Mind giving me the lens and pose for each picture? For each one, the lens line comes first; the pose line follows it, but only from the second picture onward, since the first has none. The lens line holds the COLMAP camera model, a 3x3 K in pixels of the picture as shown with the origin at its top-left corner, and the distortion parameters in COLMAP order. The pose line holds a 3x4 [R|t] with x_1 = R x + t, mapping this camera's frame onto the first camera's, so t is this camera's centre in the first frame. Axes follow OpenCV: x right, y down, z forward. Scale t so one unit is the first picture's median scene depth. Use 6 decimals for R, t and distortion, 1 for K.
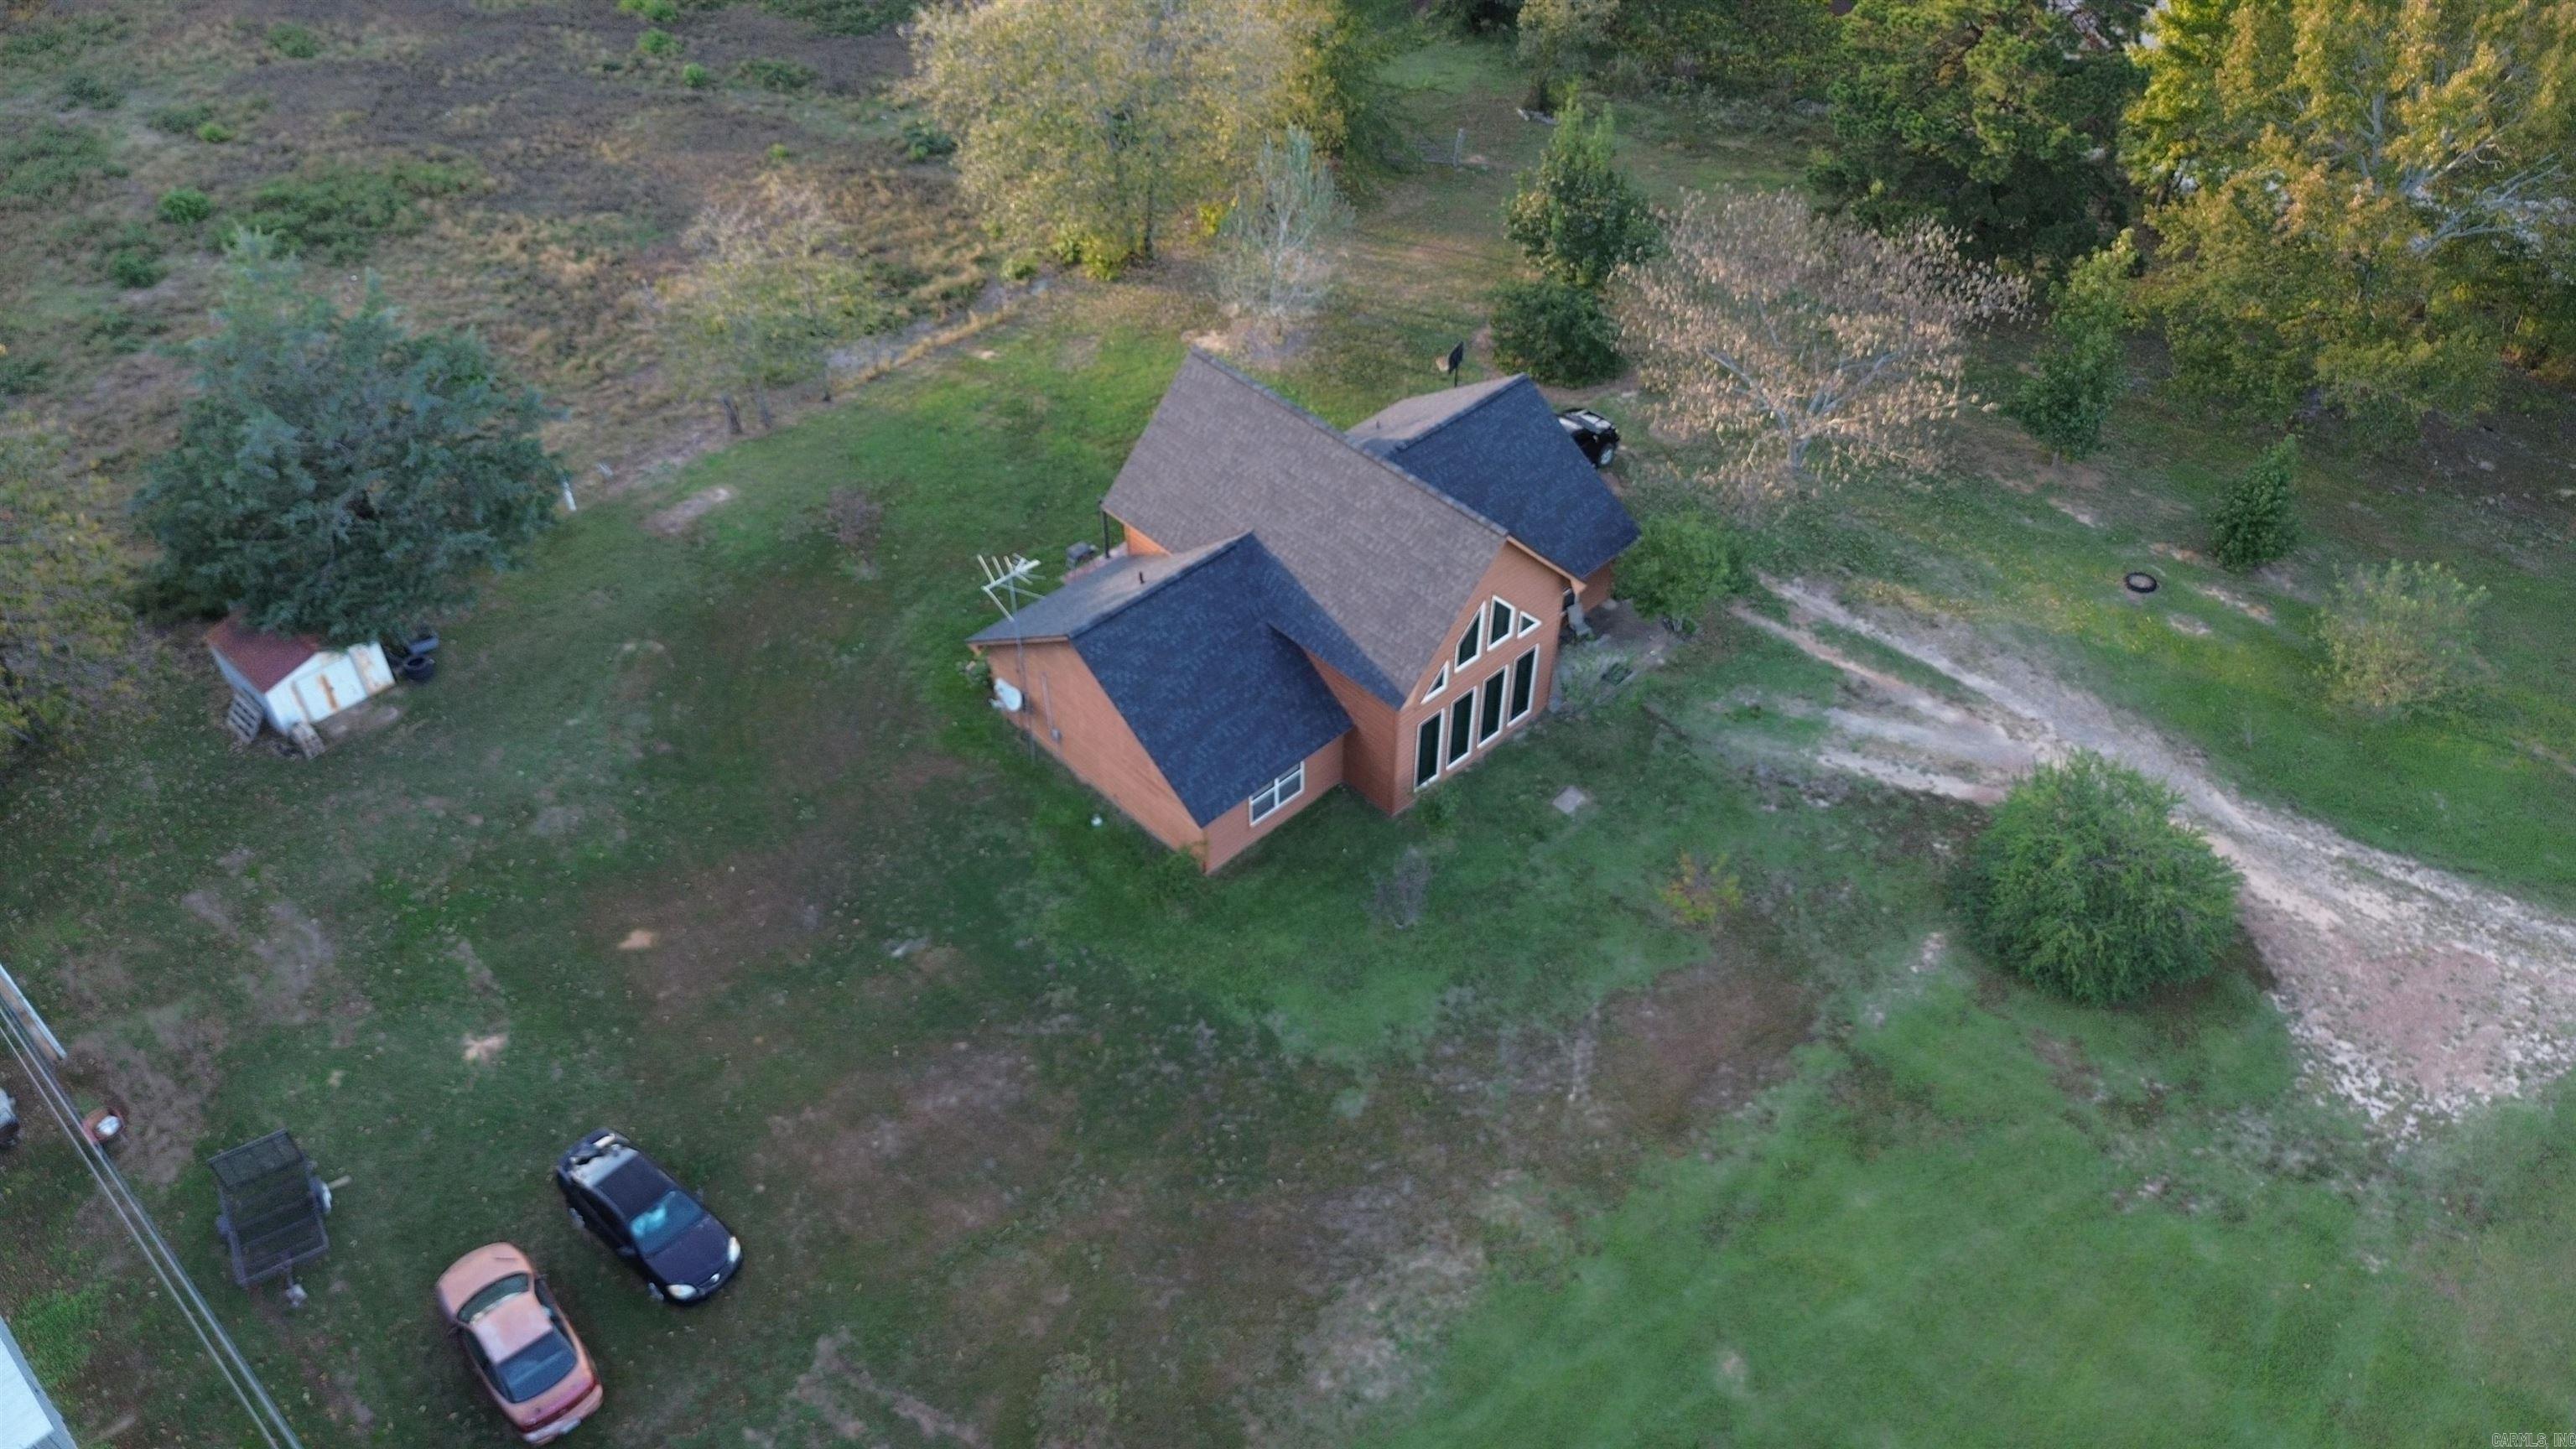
lens RADIAL K [[1842.9, 0, 1293.7], [0, 1842.9, 713.3], [0, 0, 1]] dist [0.070576, -0.077308]
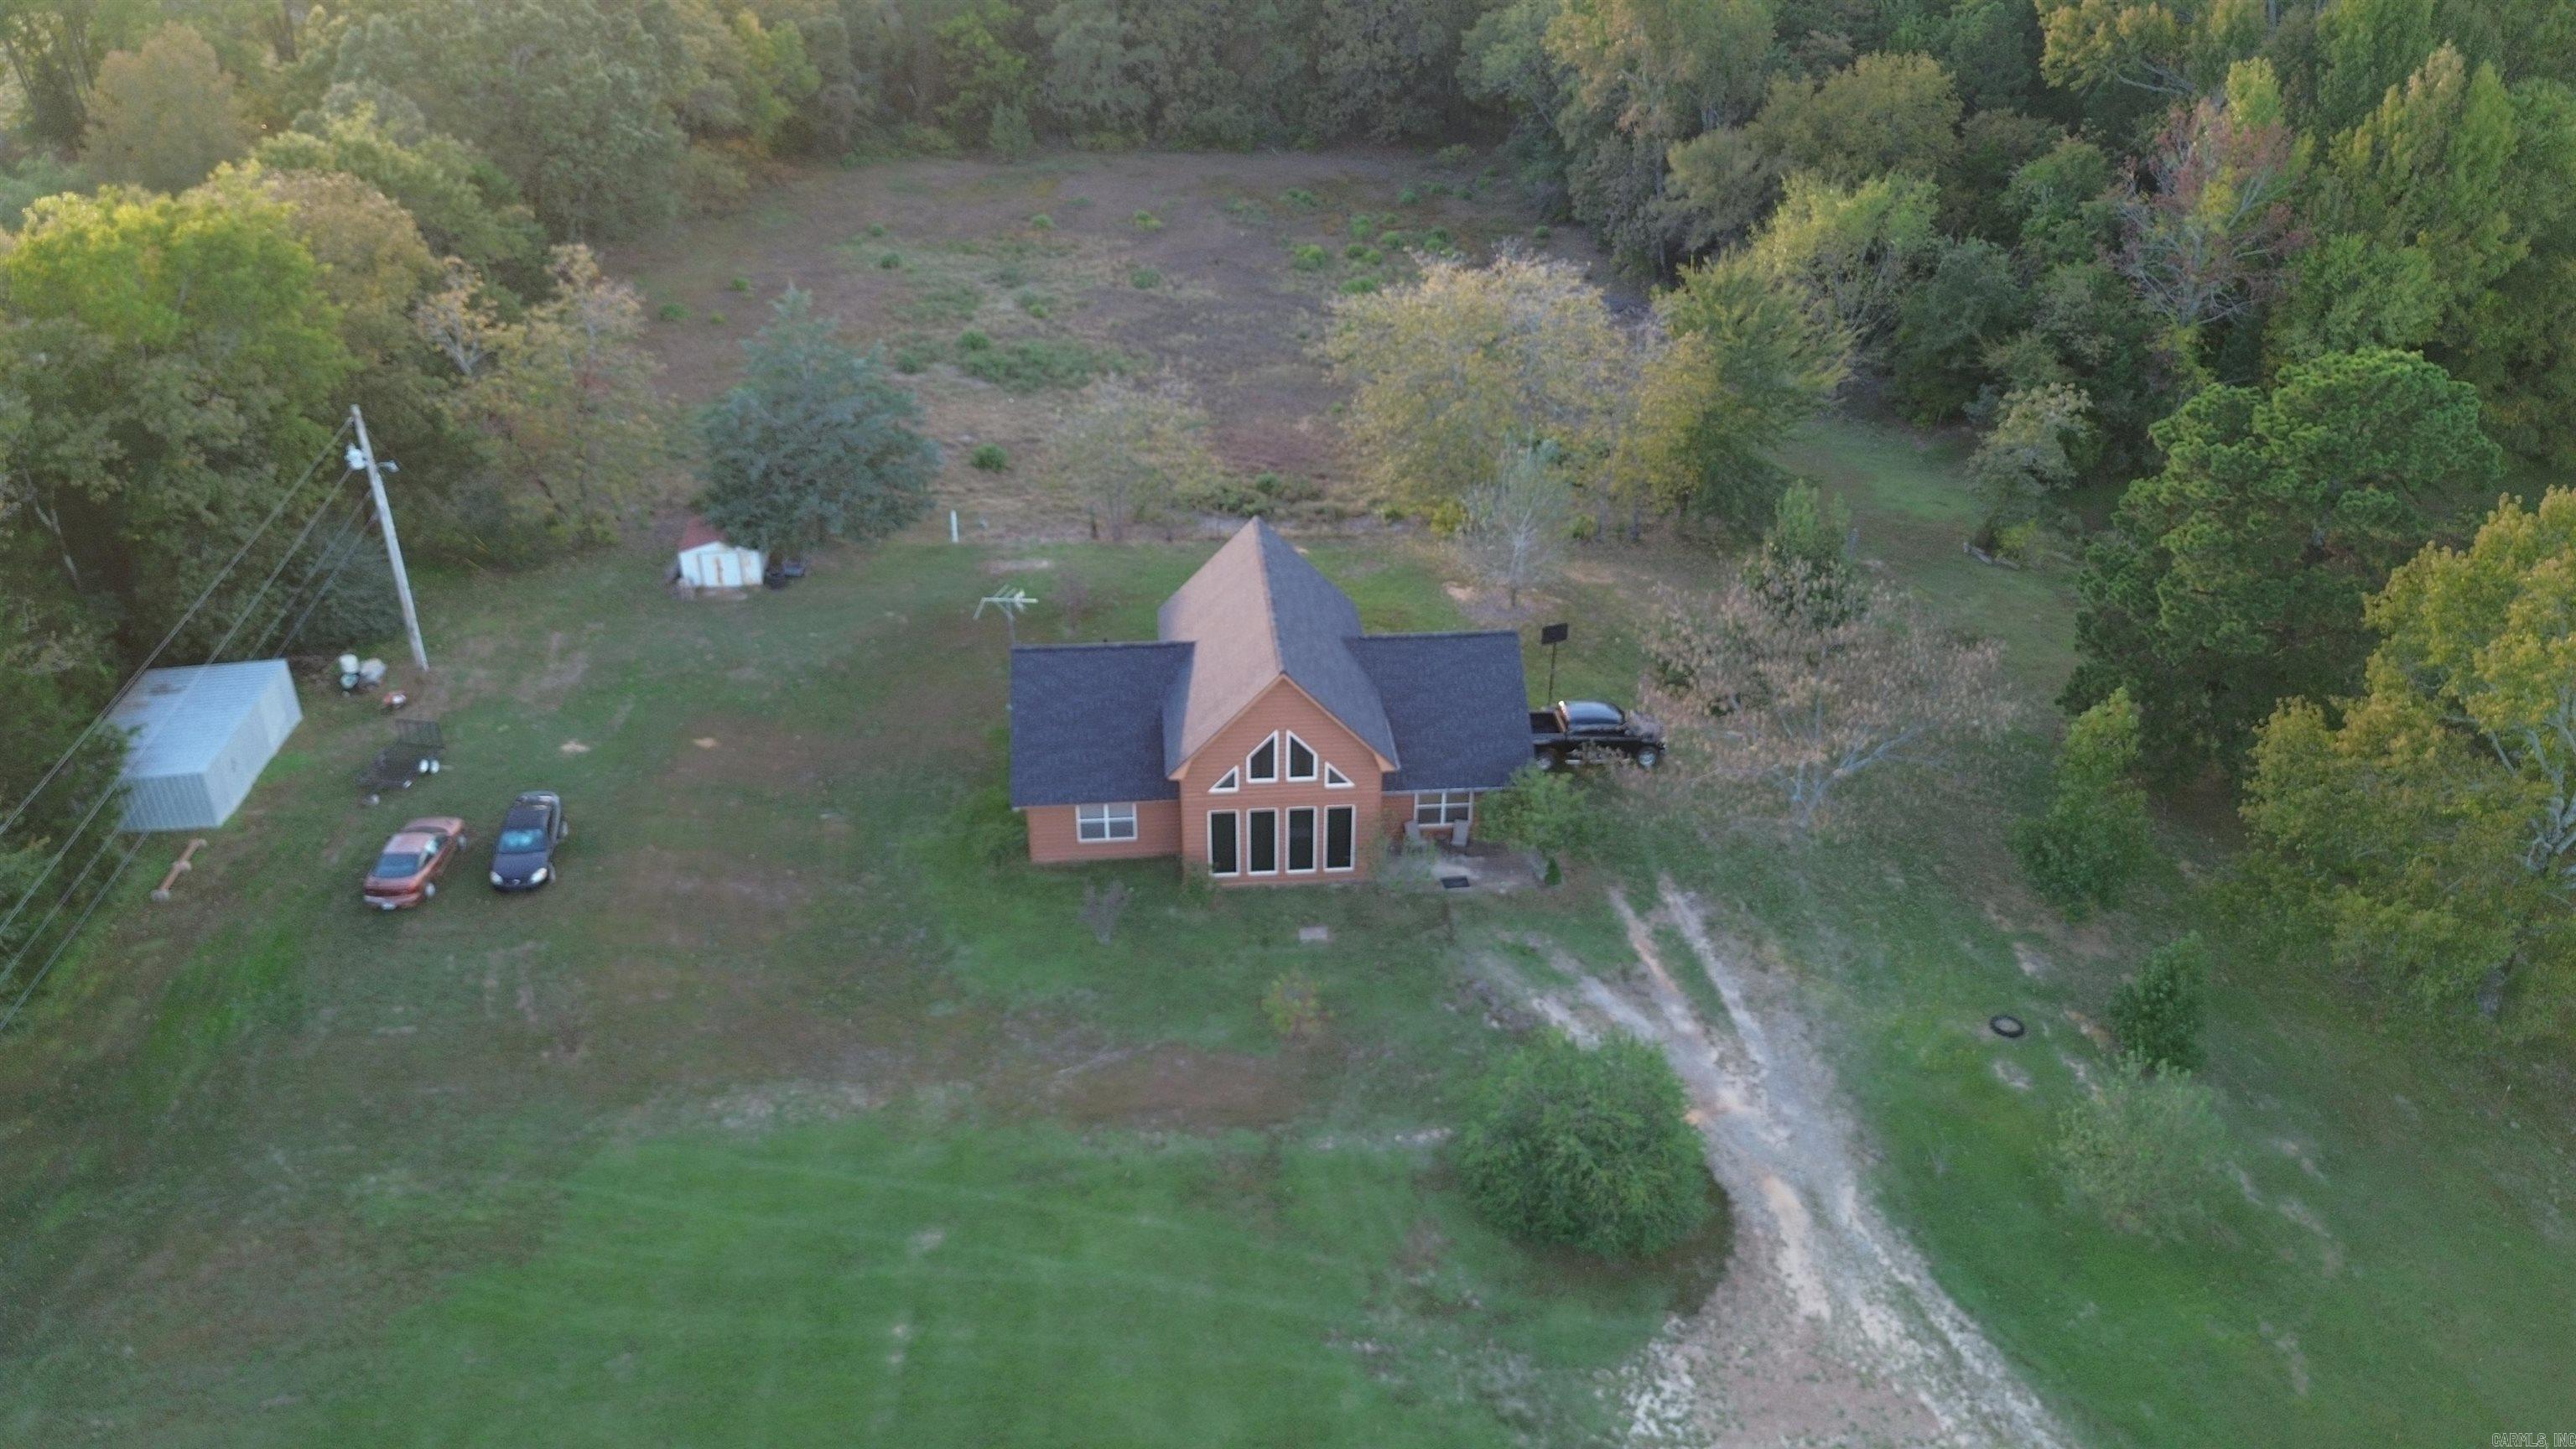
lens RADIAL K [[1833.1, 0, 1296.9], [0, 1833.1, 718.3], [0, 0, 1]] dist [0.060369, -0.063989]
pose [[0.781014, 0.314930, -0.539292, 0.644272], [-0.428508, 0.898432, -0.095917, 0.035956], [0.454311, 0.306003, 0.836638, -0.011728]]
